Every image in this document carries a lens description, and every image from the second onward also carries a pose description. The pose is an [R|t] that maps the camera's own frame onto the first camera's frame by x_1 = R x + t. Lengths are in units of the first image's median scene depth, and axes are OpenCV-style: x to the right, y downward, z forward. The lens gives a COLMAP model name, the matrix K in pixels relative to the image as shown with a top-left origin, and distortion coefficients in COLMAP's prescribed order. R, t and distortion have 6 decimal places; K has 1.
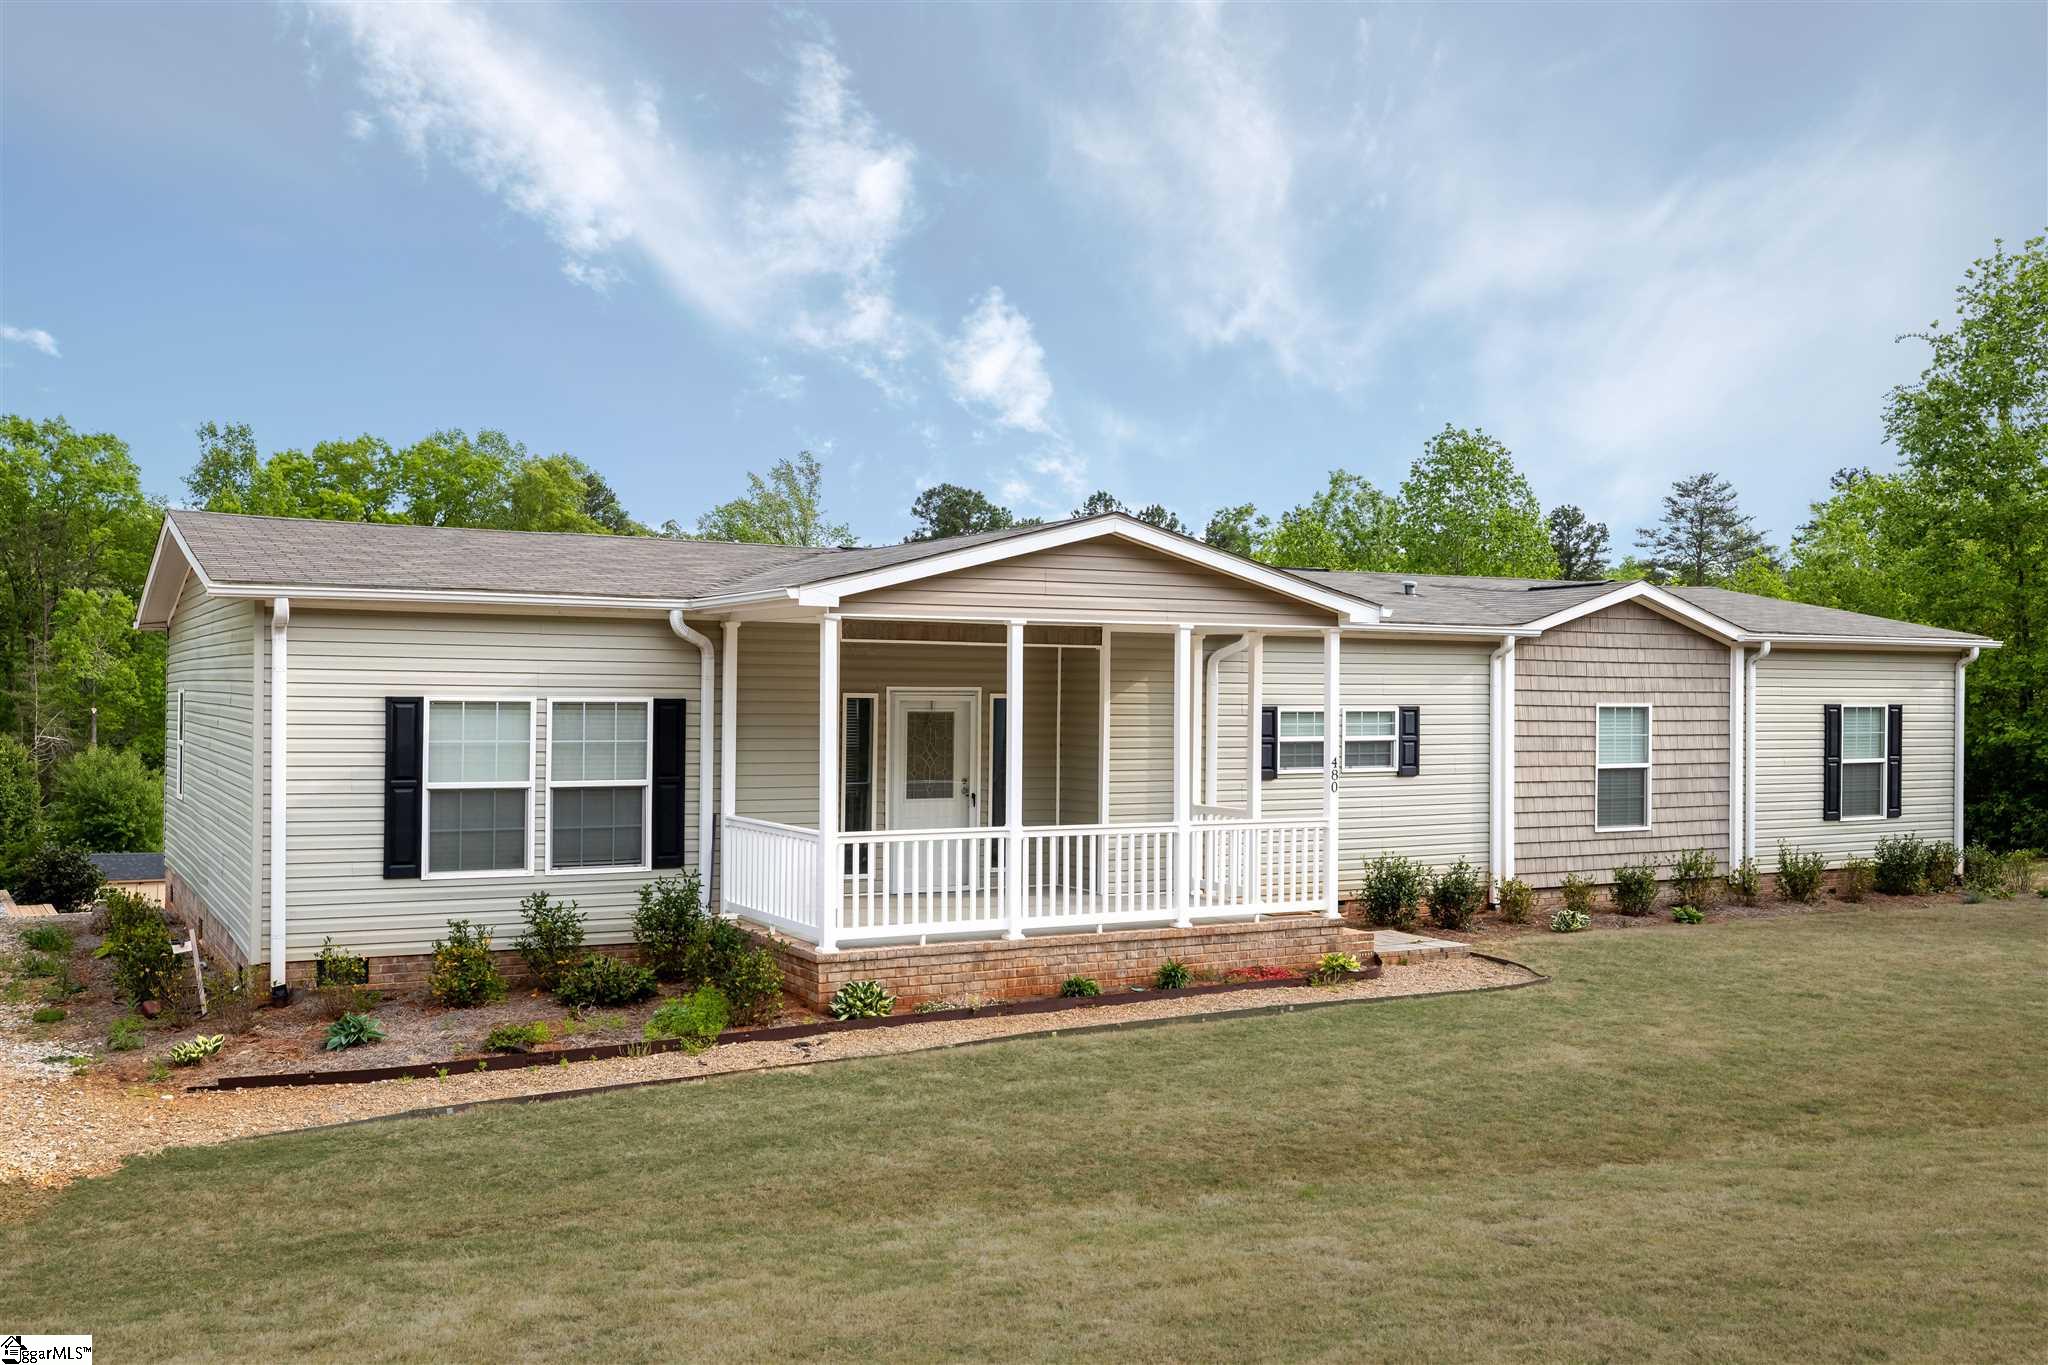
lens RADIAL K [[1837.1, 0, 1024.3], [0, 1837.1, 685.2], [0, 0, 1]] dist [0.000057, 0.000404]
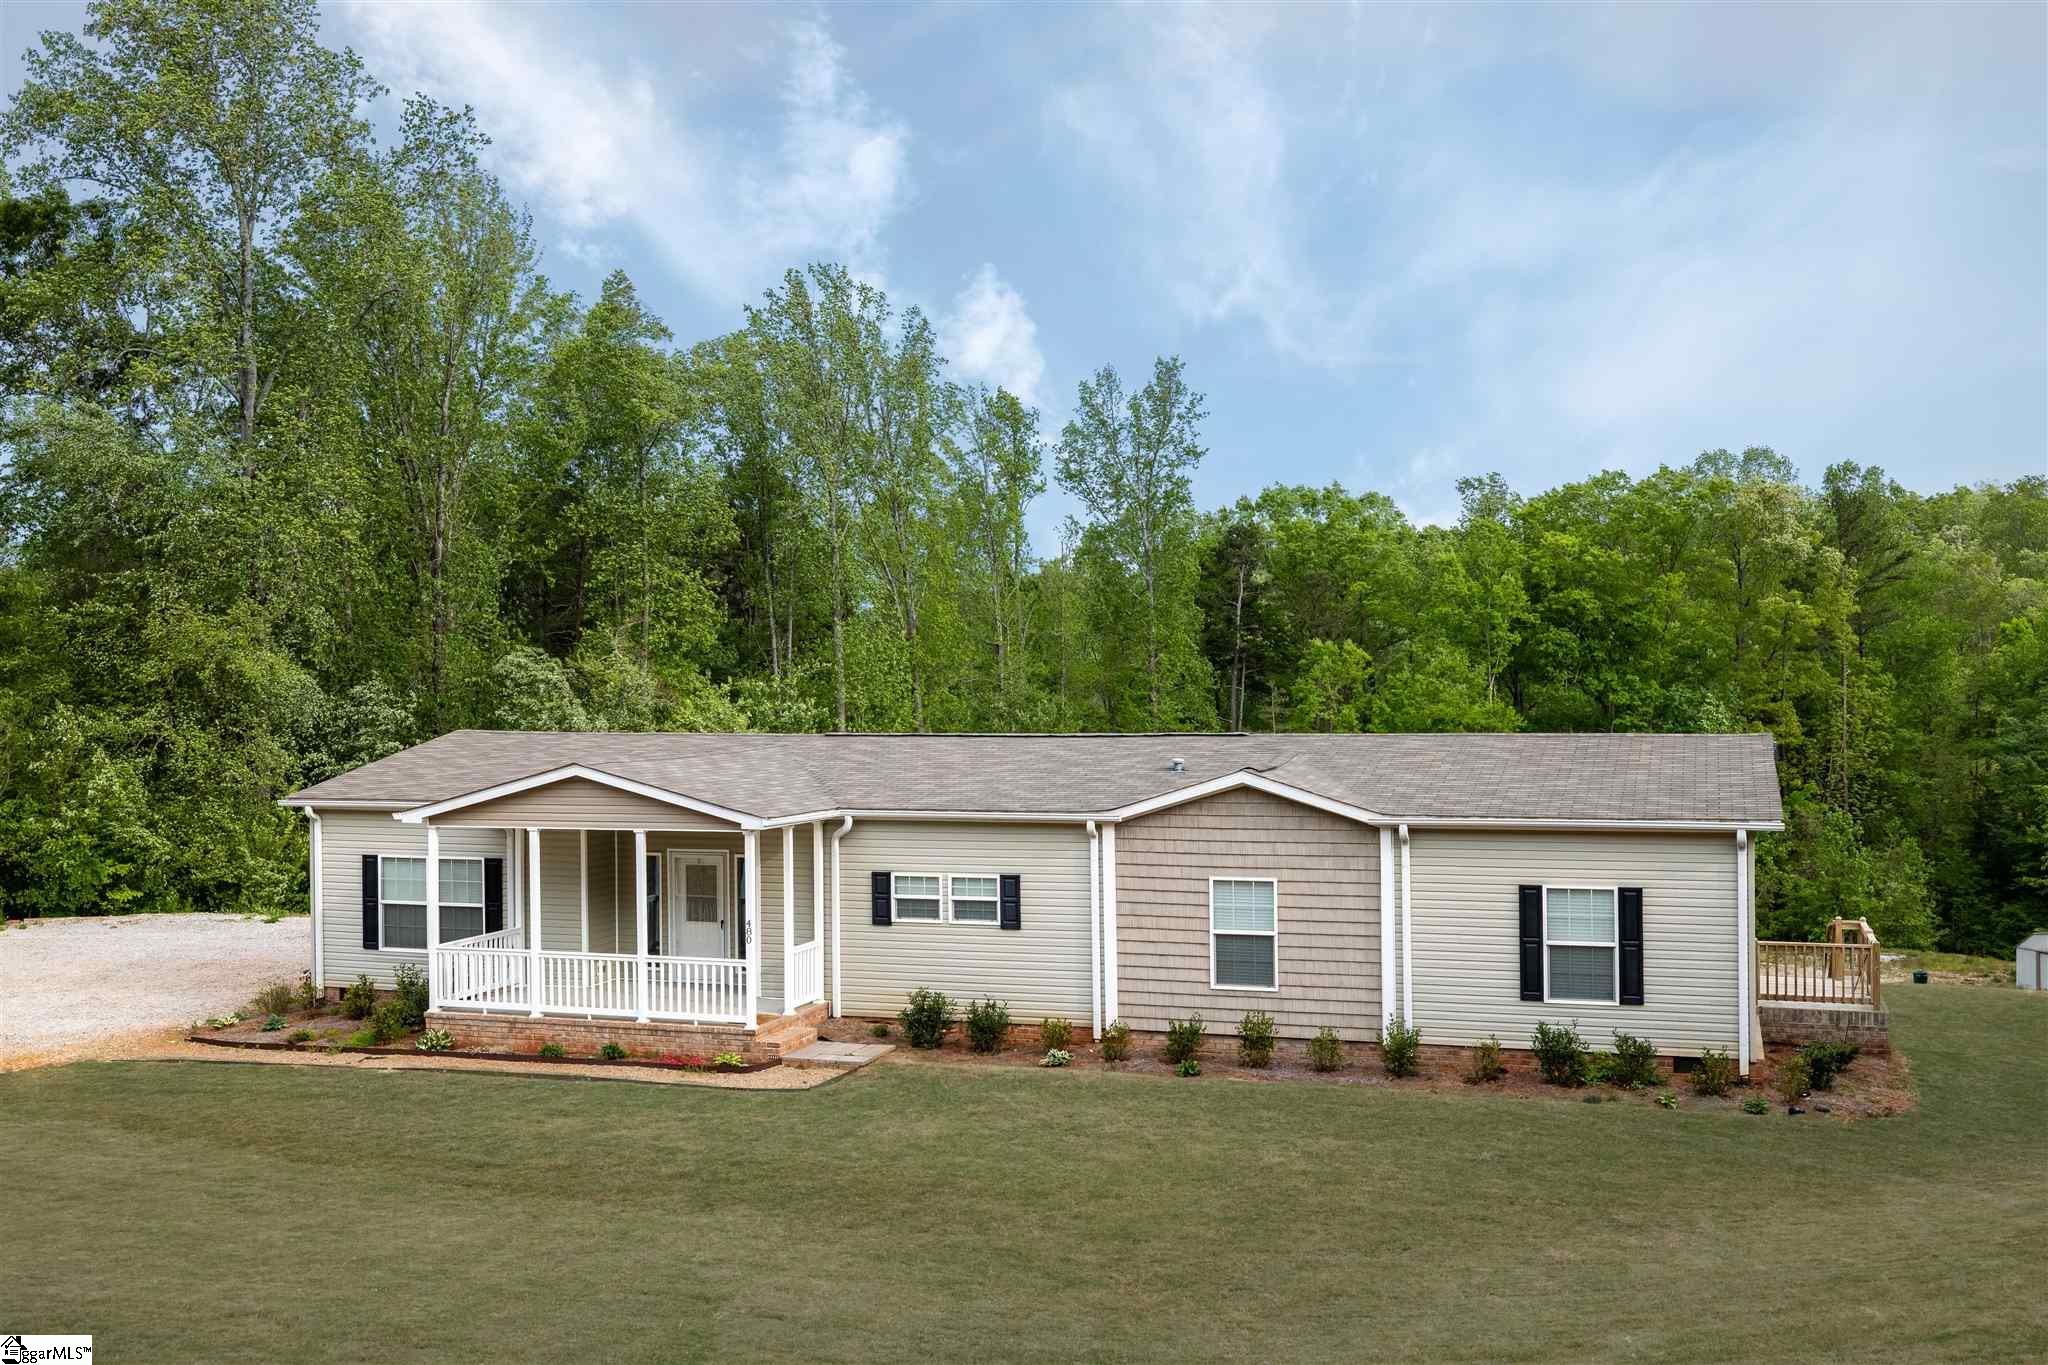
lens RADIAL K [[2052.3, 0, 1024.0], [0, 2052.3, 679.0], [0, 0, 1]] dist [-0.000837, -0.005785]
pose [[0.670520, -0.010632, -0.741815, 1.293338], [0.014253, 0.999897, -0.001447, -0.123977], [0.741754, -0.009603, 0.670603, 0.057132]]
